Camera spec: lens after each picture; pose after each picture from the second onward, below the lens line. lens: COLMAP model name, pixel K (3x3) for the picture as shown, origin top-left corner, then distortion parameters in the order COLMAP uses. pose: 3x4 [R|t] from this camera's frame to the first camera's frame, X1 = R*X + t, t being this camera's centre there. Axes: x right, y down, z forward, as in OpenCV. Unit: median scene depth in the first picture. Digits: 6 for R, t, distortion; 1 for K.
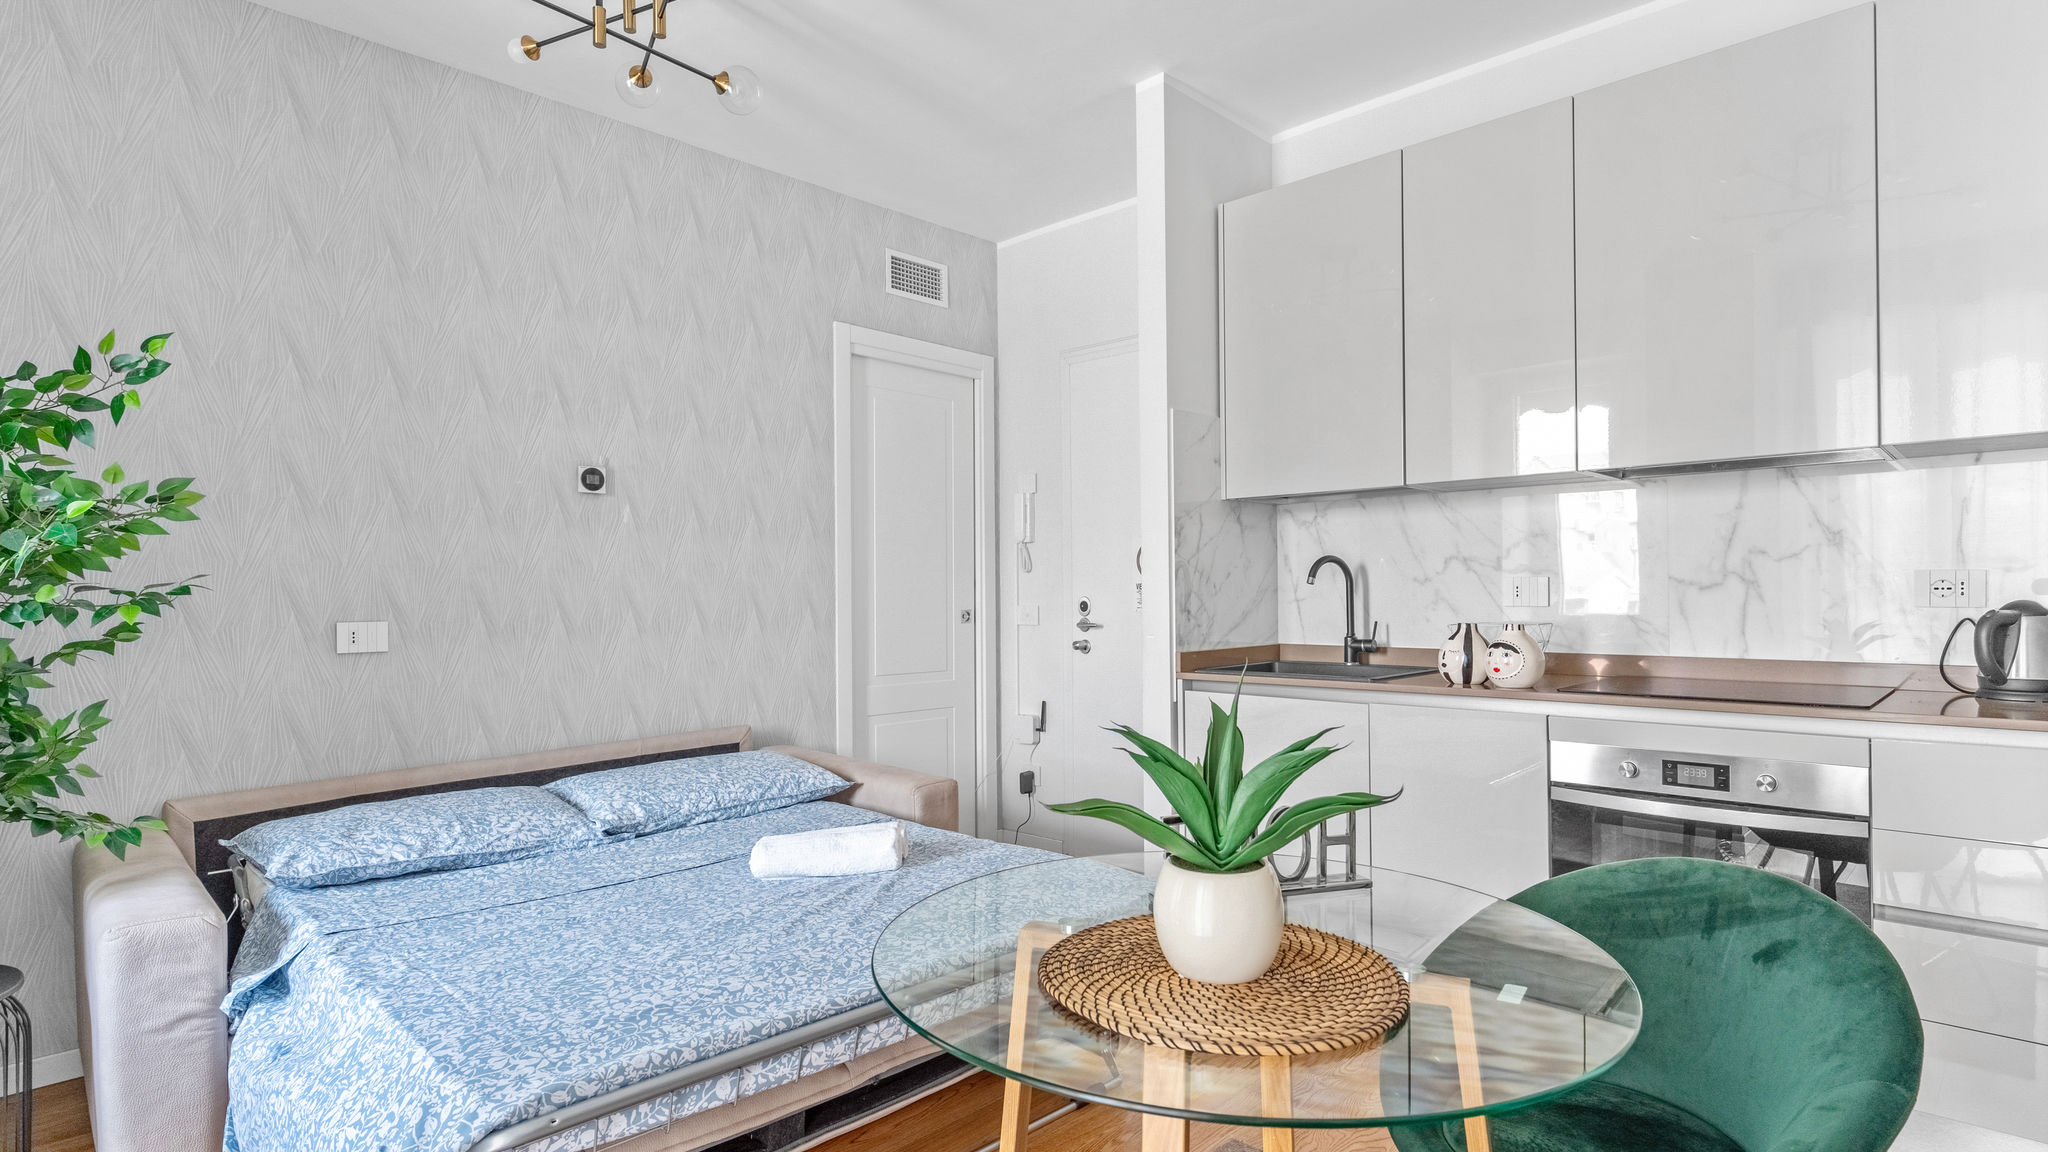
lens RADIAL K [[1042.1, 0, 1024.2], [0, 1042.1, 566.5], [0, 0, 1]] dist [0.003301, 0.000963]
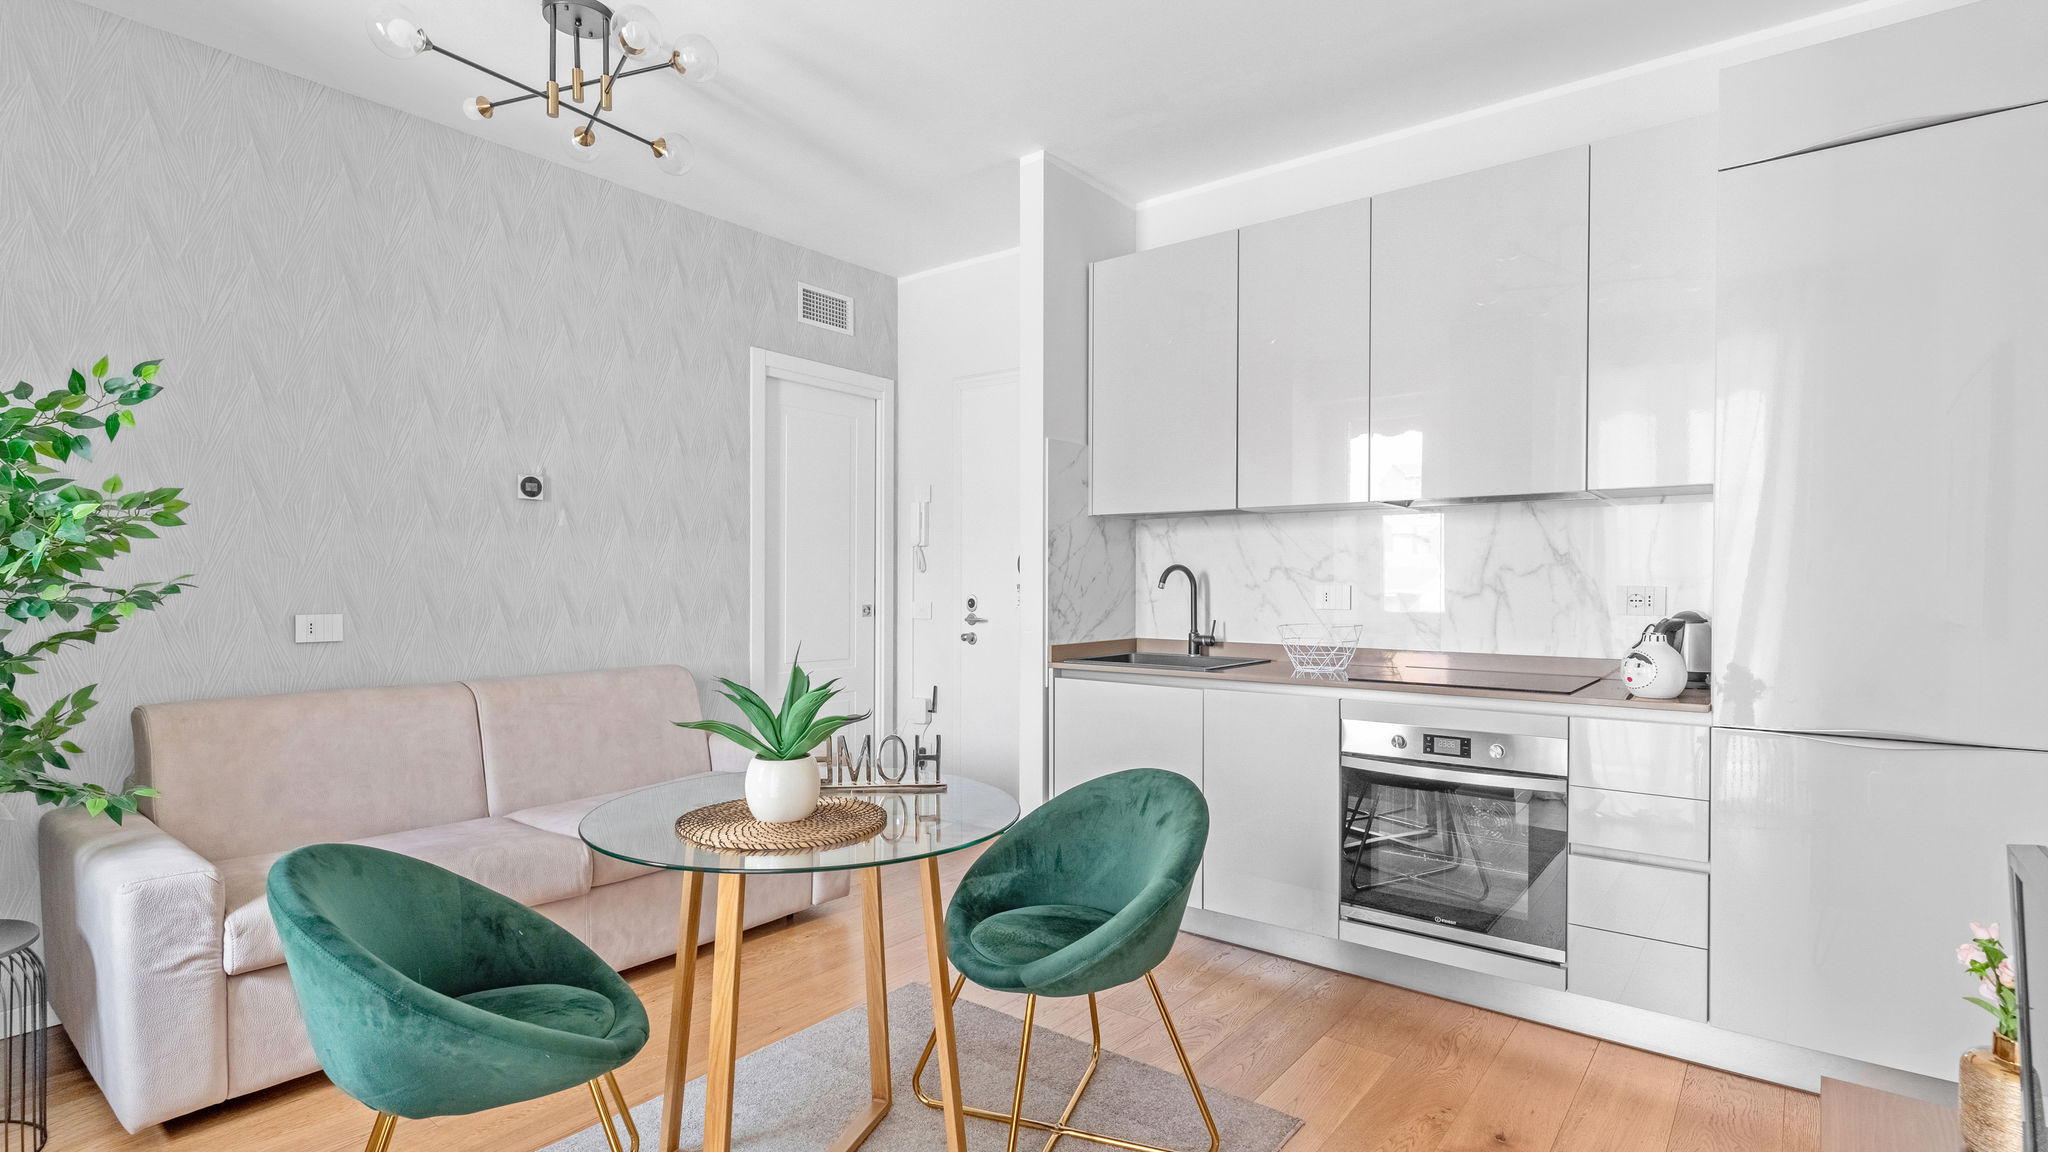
lens RADIAL K [[1000.2, 0, 995.9], [0, 1000.2, 576.3], [0, 0, 1]] dist [-0.000425, 0.000677]
pose [[0.996836, 0.009600, 0.078906, -0.003411], [-0.011319, 0.999708, 0.021364, -0.020024], [-0.078678, -0.022189, 0.996653, -0.126058]]
